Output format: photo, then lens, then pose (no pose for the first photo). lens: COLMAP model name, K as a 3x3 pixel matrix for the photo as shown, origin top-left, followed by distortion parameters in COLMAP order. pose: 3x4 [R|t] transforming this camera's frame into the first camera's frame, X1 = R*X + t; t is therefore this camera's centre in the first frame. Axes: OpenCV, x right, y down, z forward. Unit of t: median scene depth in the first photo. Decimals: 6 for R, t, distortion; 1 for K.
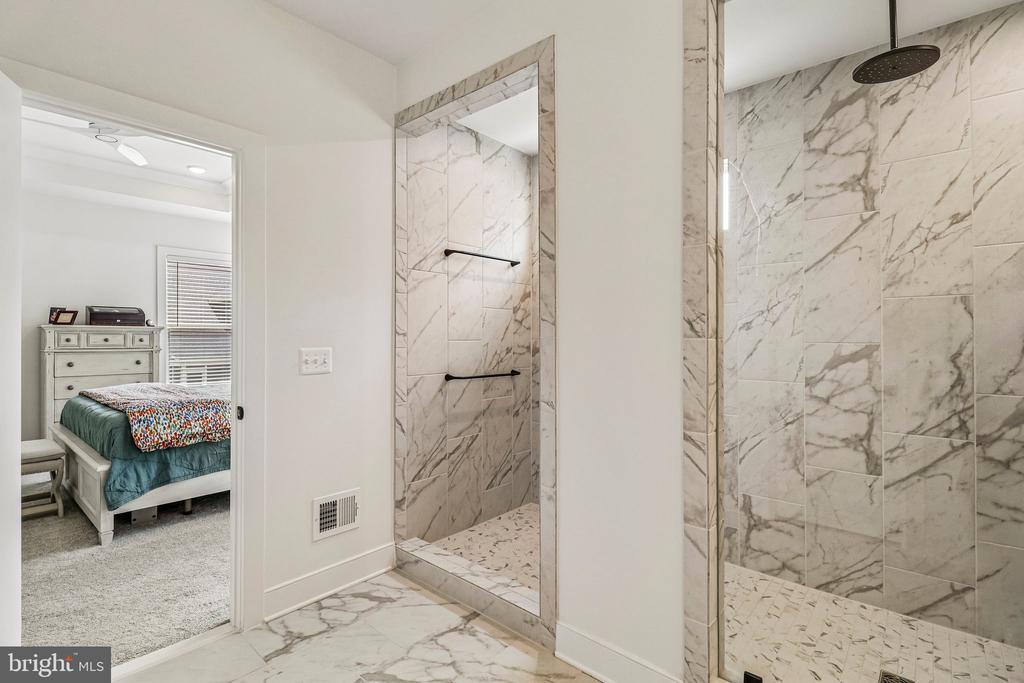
lens RADIAL K [[485.0, 0, 512.9], [0, 485.0, 334.2], [0, 0, 1]] dist [0.001741, -0.012617]
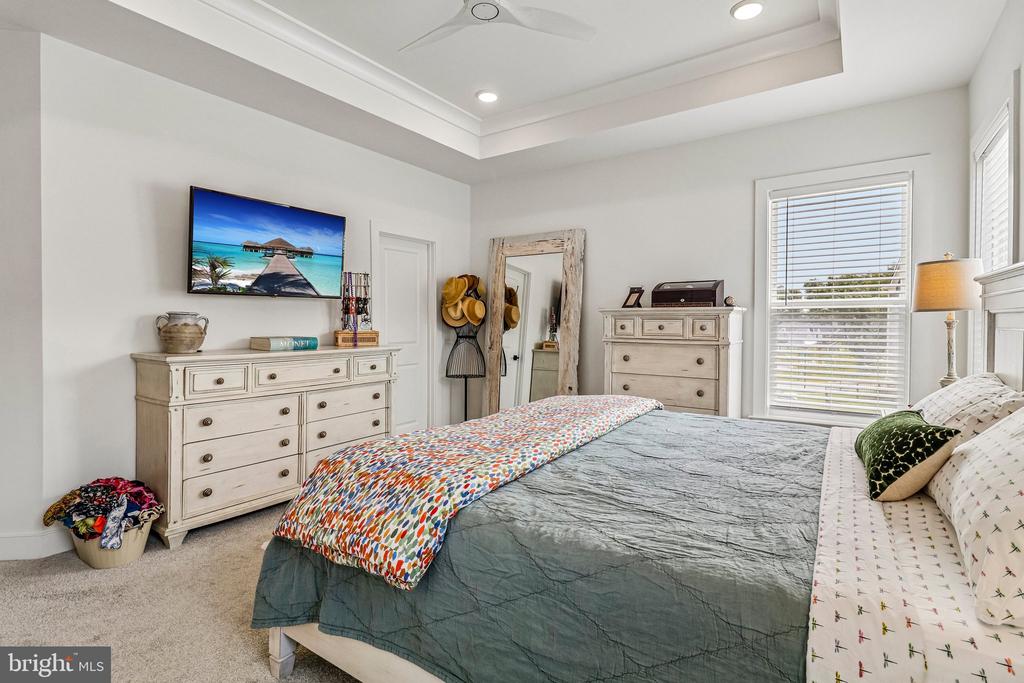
lens RADIAL K [[485.0, 0, 512.9], [0, 485.0, 334.2], [0, 0, 1]] dist [0.001741, -0.012617]
pose [[0.094391, 0.021083, -0.995312, -0.142975], [0.002726, 0.999767, 0.021436, 0.006063], [0.995531, -0.004737, 0.094312, 0.712576]]
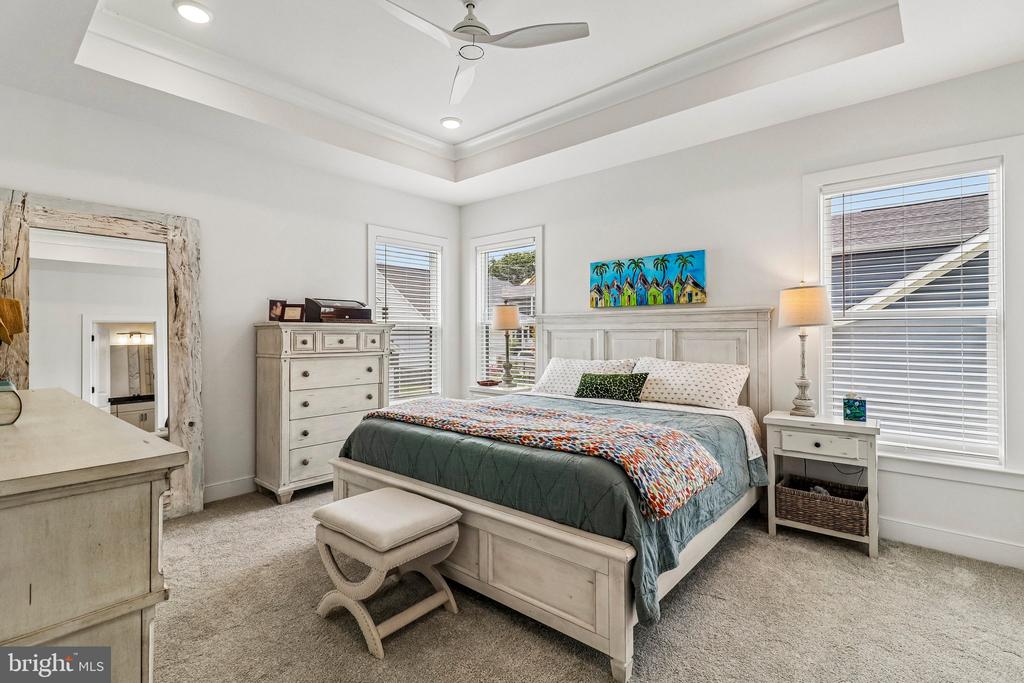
lens RADIAL K [[485.0, 0, 512.9], [0, 485.0, 334.2], [0, 0, 1]] dist [0.001741, -0.012617]
pose [[0.999901, -0.002321, -0.013865, -0.554491], [0.002394, 0.999983, 0.005249, -0.003415], [0.013853, -0.005282, 0.999890, 0.218902]]
